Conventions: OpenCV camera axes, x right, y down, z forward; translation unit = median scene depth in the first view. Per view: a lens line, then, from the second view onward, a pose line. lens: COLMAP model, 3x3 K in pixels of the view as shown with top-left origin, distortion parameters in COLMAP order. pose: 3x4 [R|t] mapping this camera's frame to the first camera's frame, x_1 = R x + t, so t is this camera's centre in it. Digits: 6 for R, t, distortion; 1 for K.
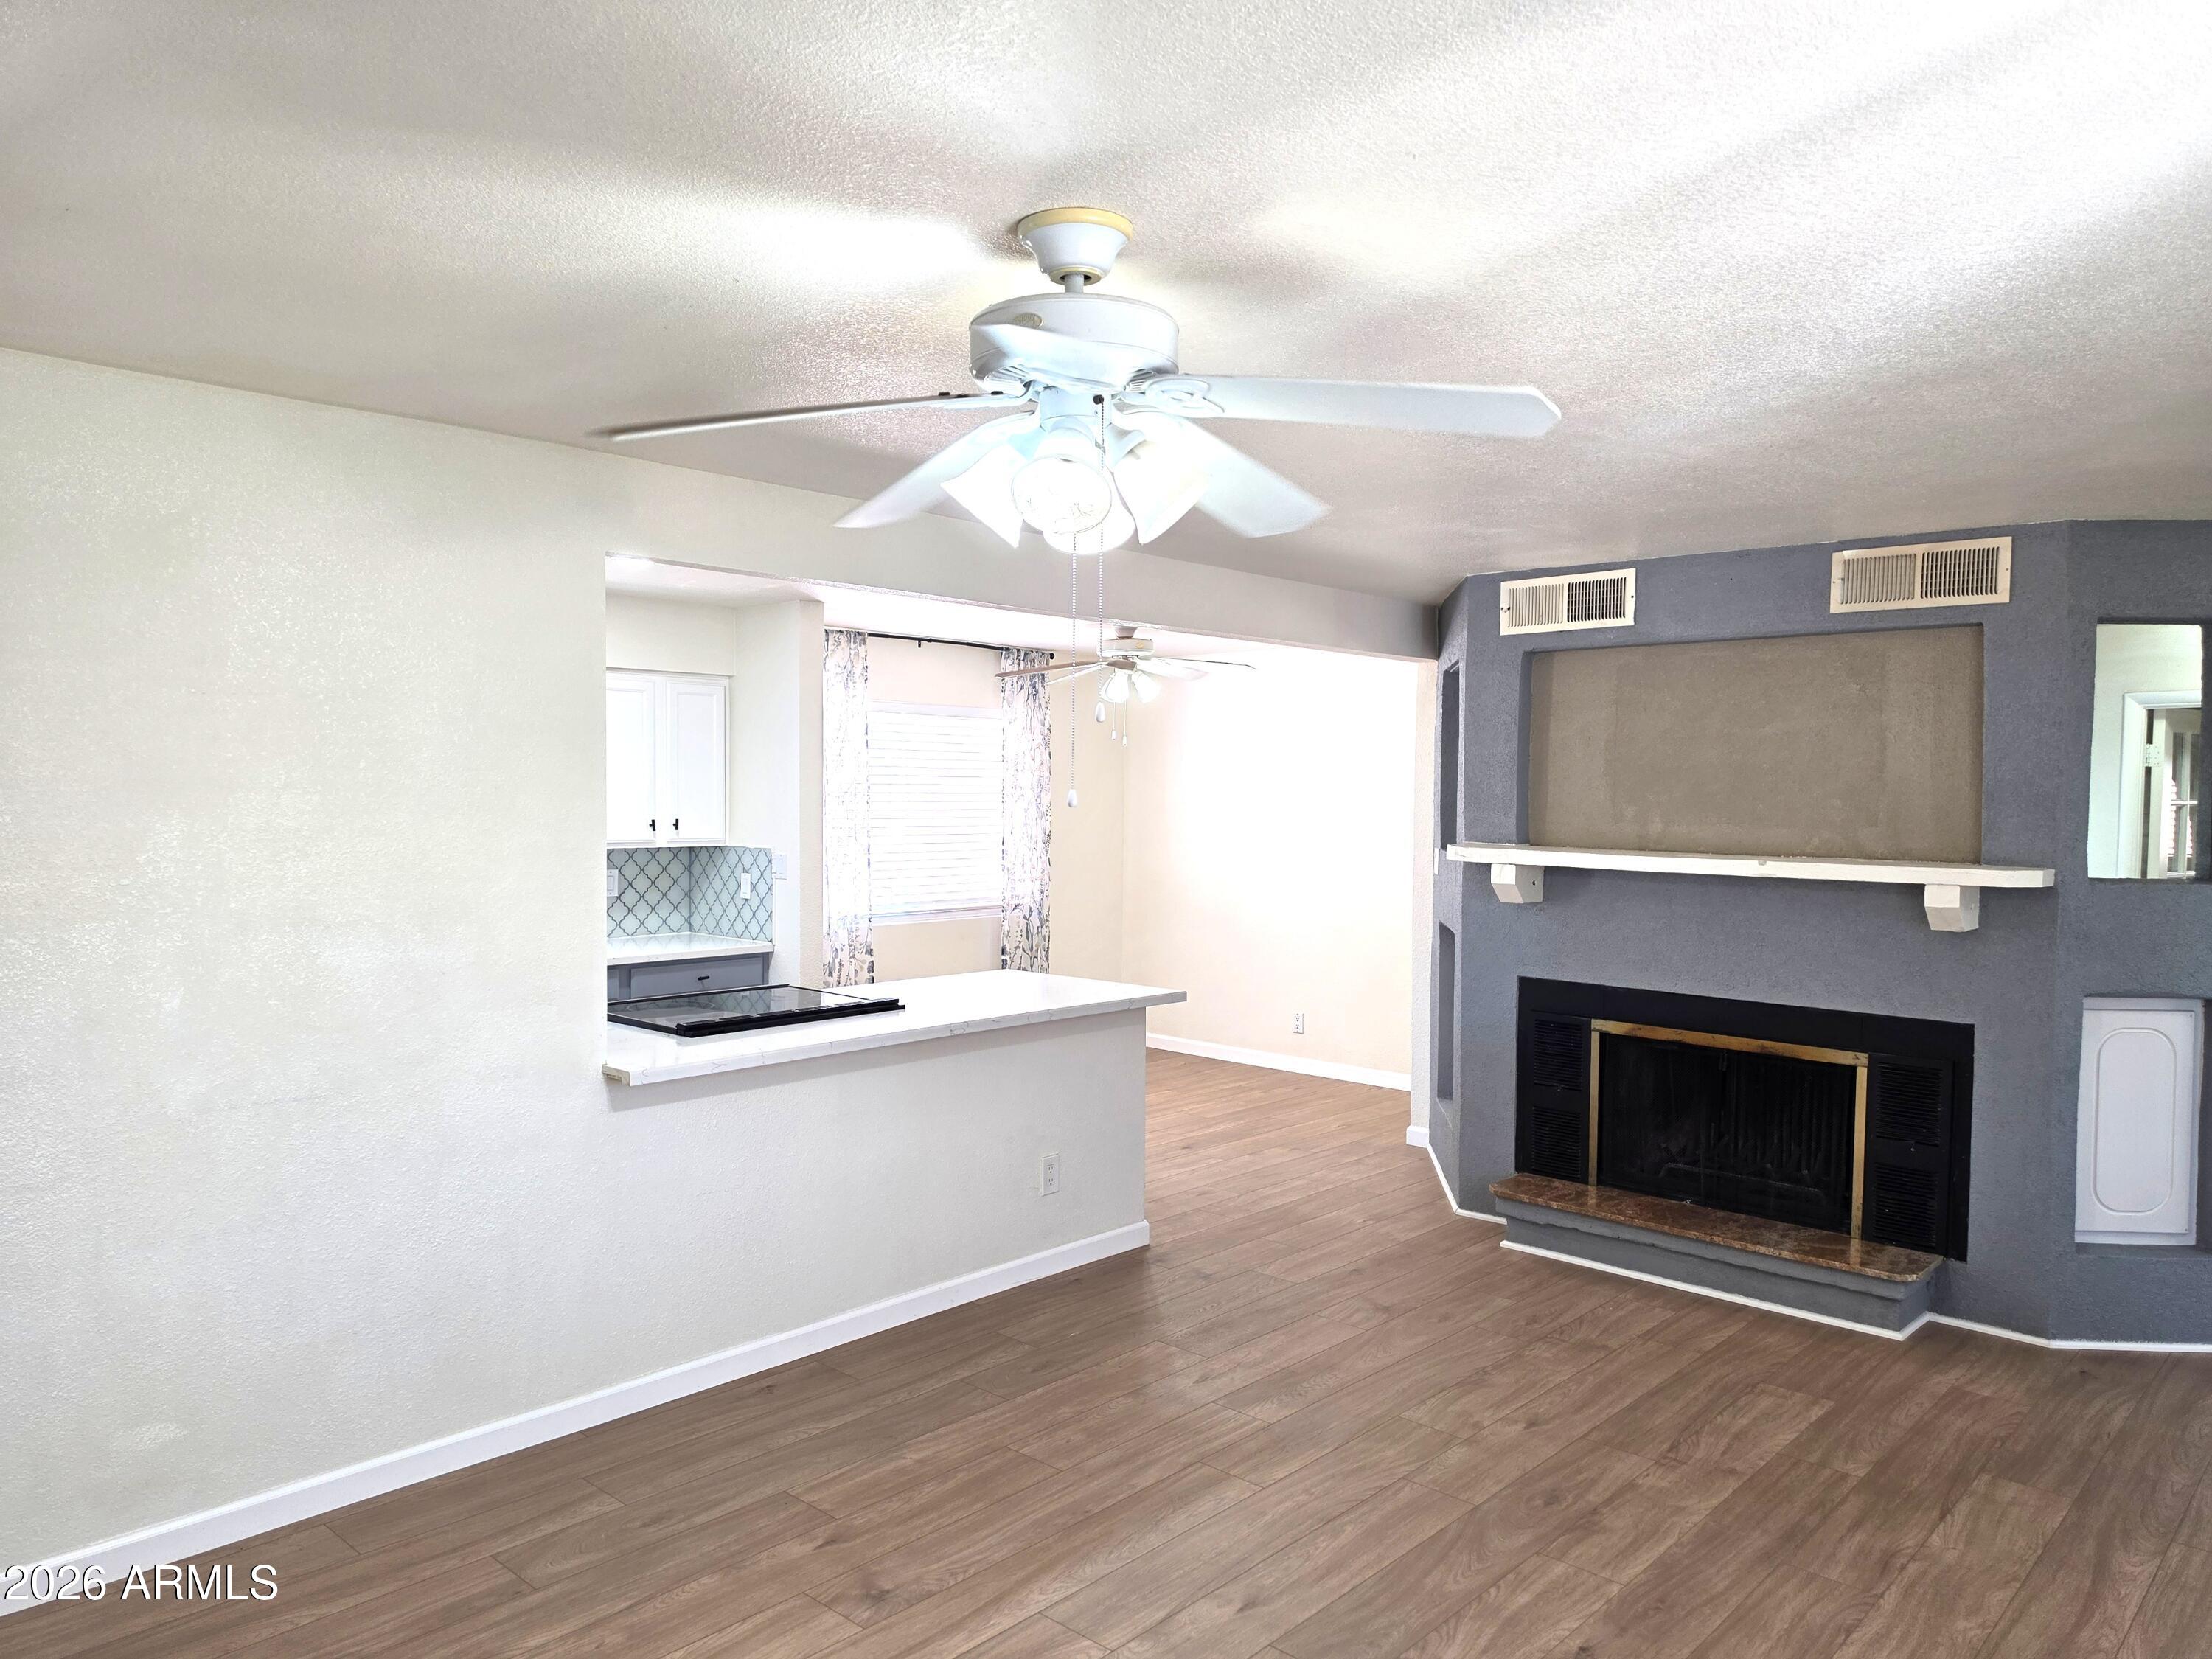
lens RADIAL K [[1537.2, 0, 1117.5], [0, 1537.2, 848.9], [0, 0, 1]] dist [0.066881, -0.071937]
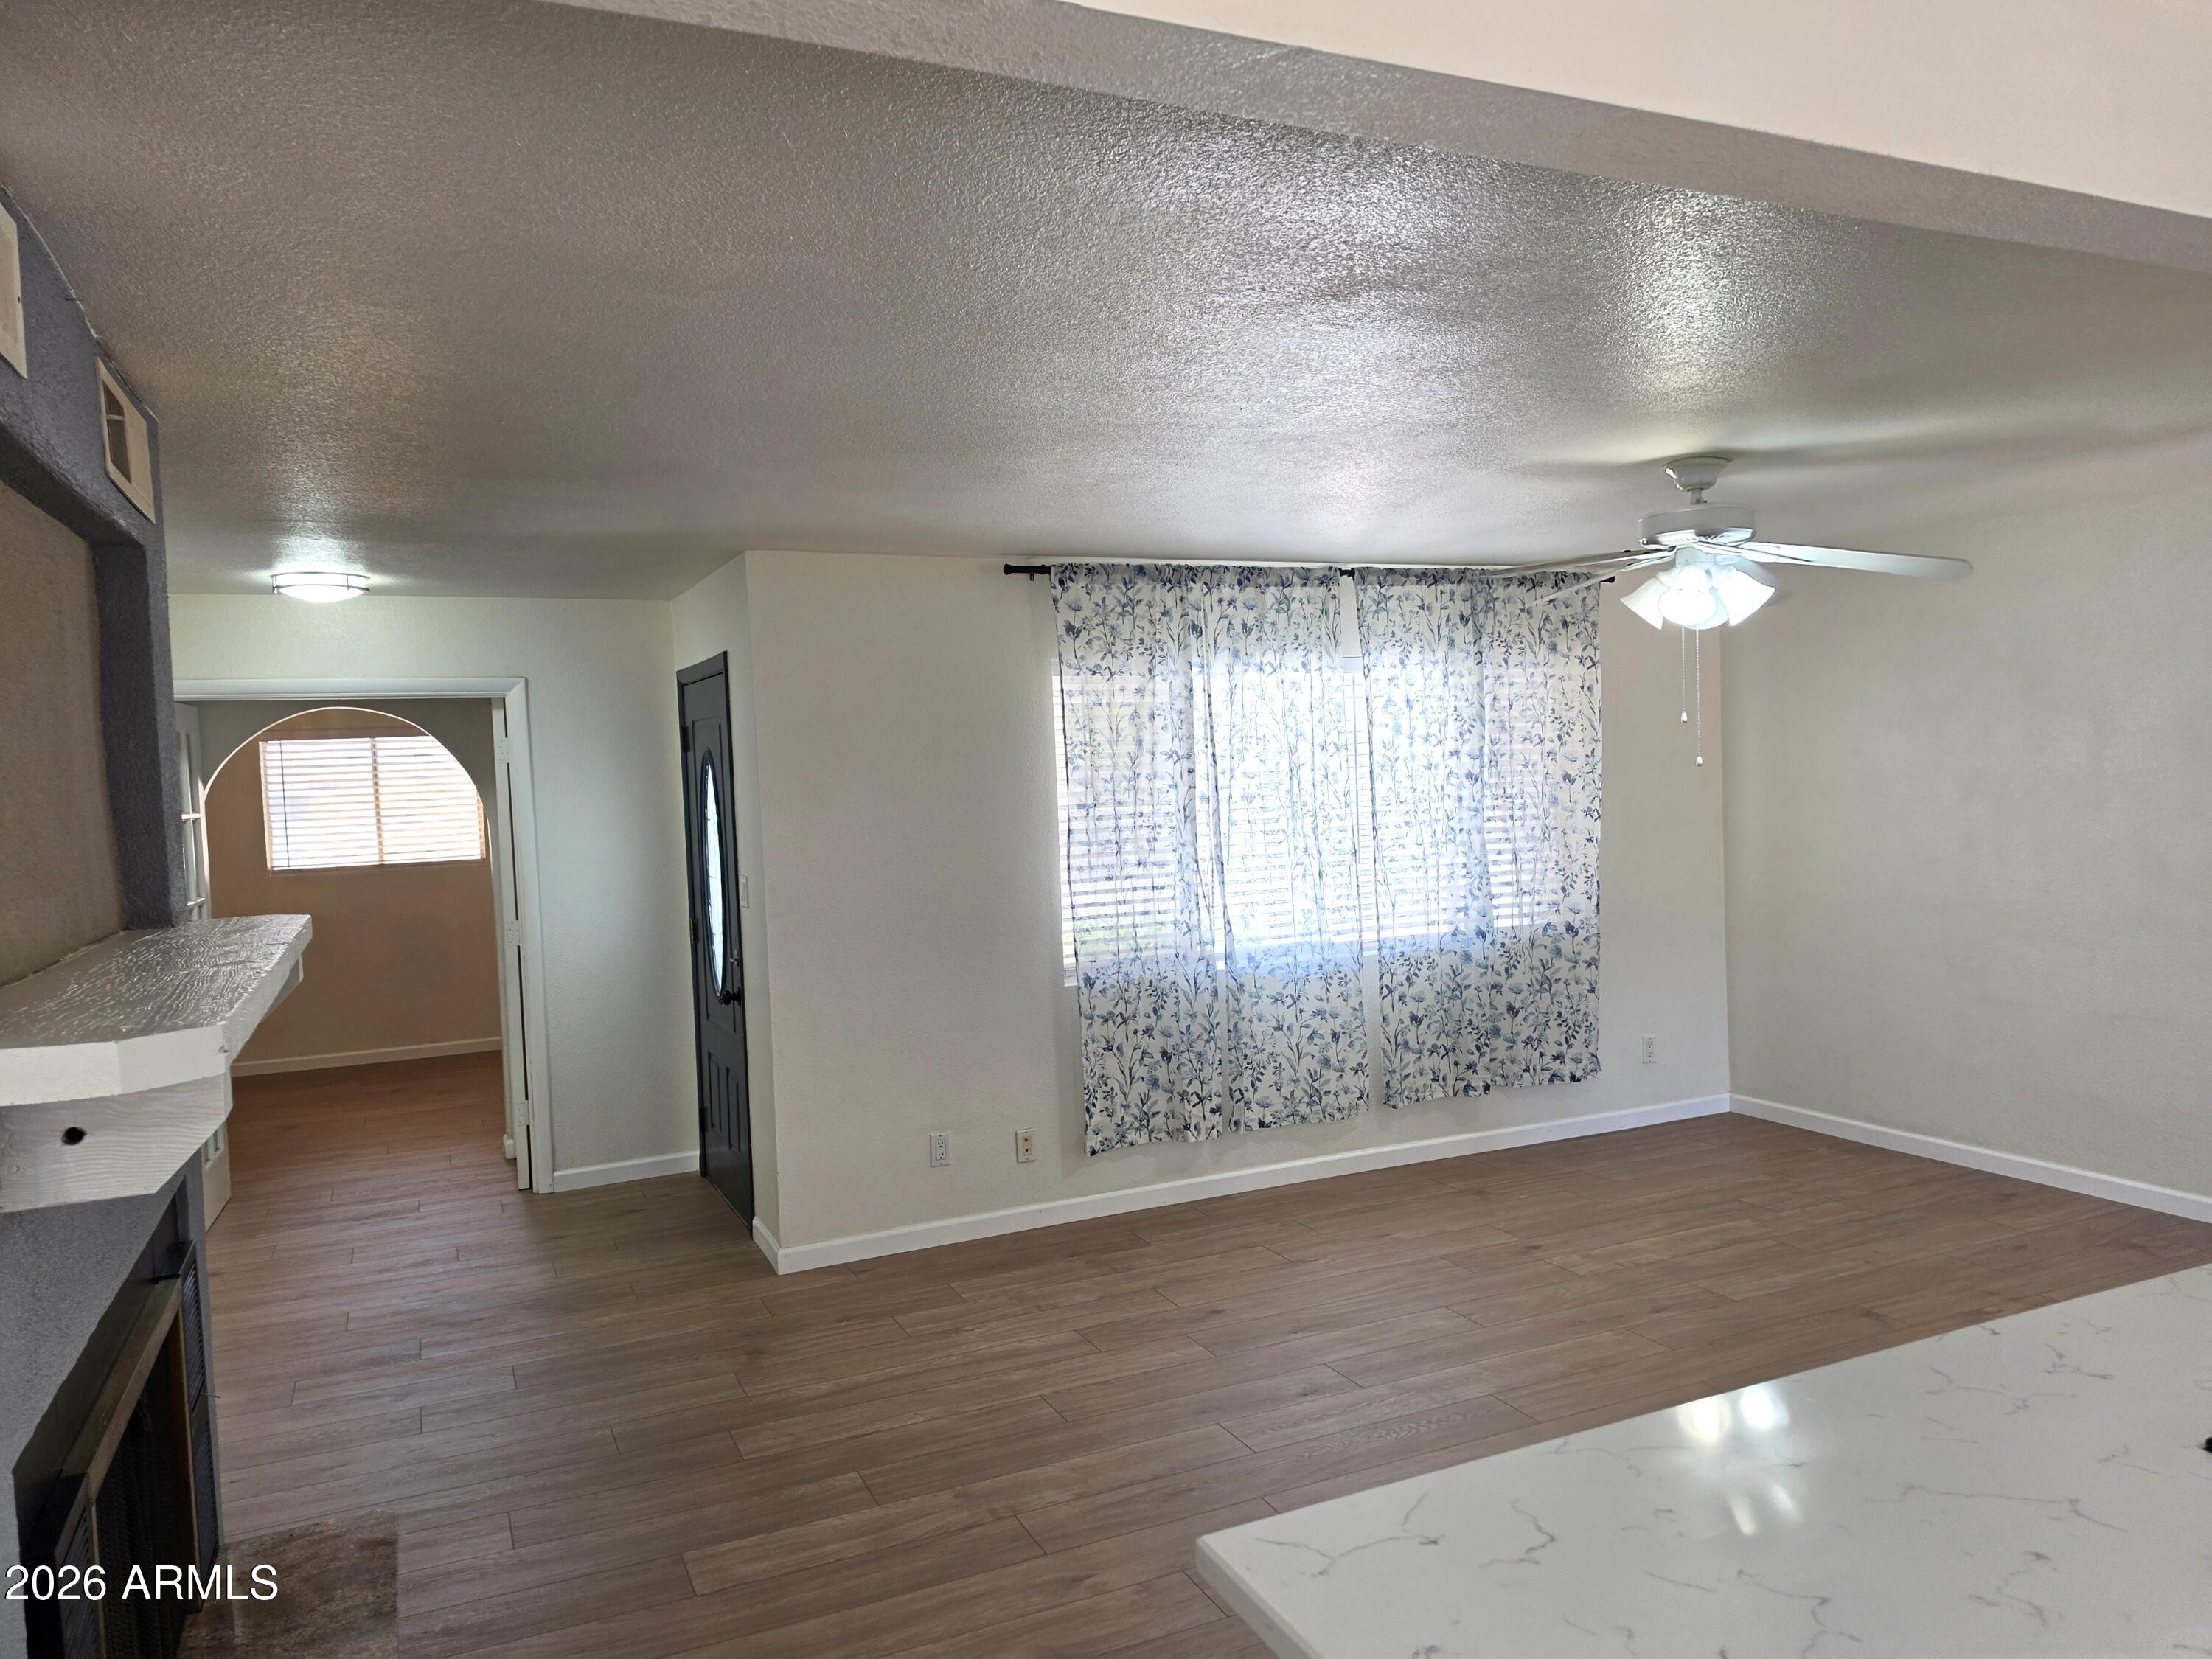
lens RADIAL K [[1537.2, 0, 1124.7], [0, 1537.2, 825.5], [0, 0, 1]] dist [0.066881, -0.071937]
pose [[-0.919128, 0.009417, 0.393848, -0.053792], [0.044254, 0.995855, 0.079464, -0.056297], [-0.391467, 0.090467, -0.915734, 1.218772]]
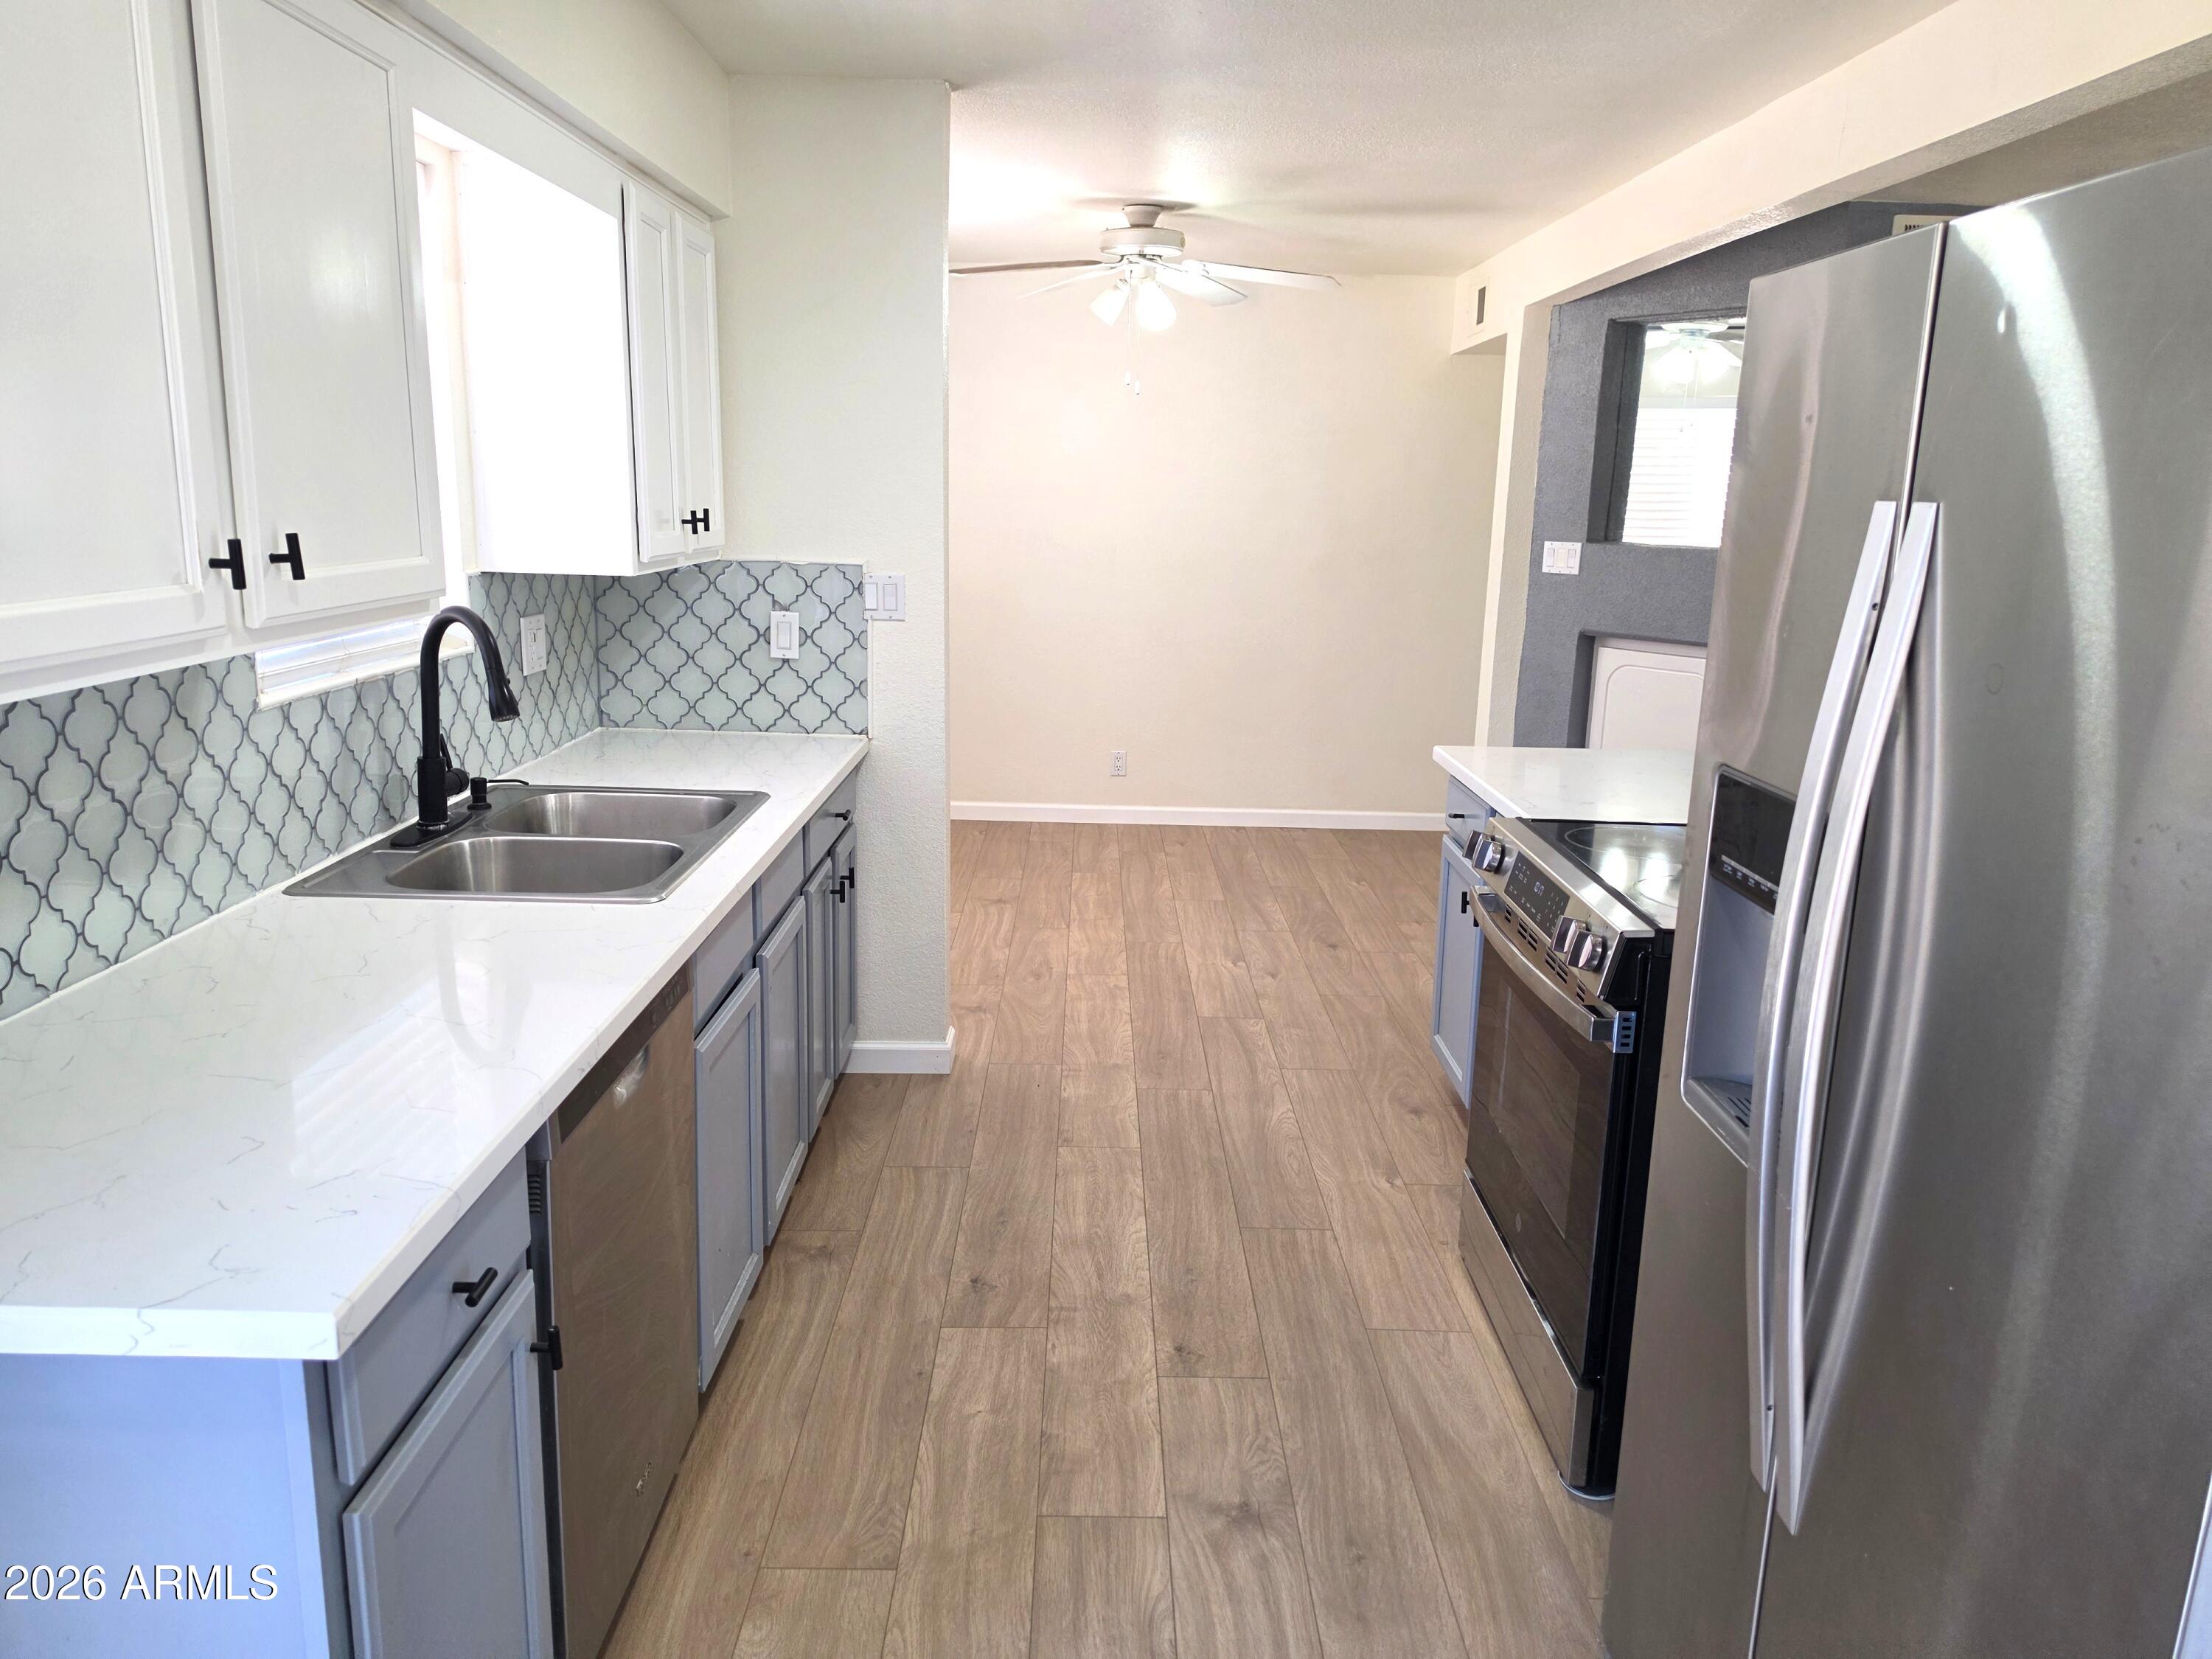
lens RADIAL K [[1537.2, 0, 1119.0], [0, 1537.2, 816.5], [0, 0, 1]] dist [0.066881, -0.071937]
pose [[0.728153, -0.137497, 0.671482, -0.668710], [0.007800, 0.981271, 0.192473, -0.021091], [-0.685370, -0.134912, 0.715588, 0.666989]]
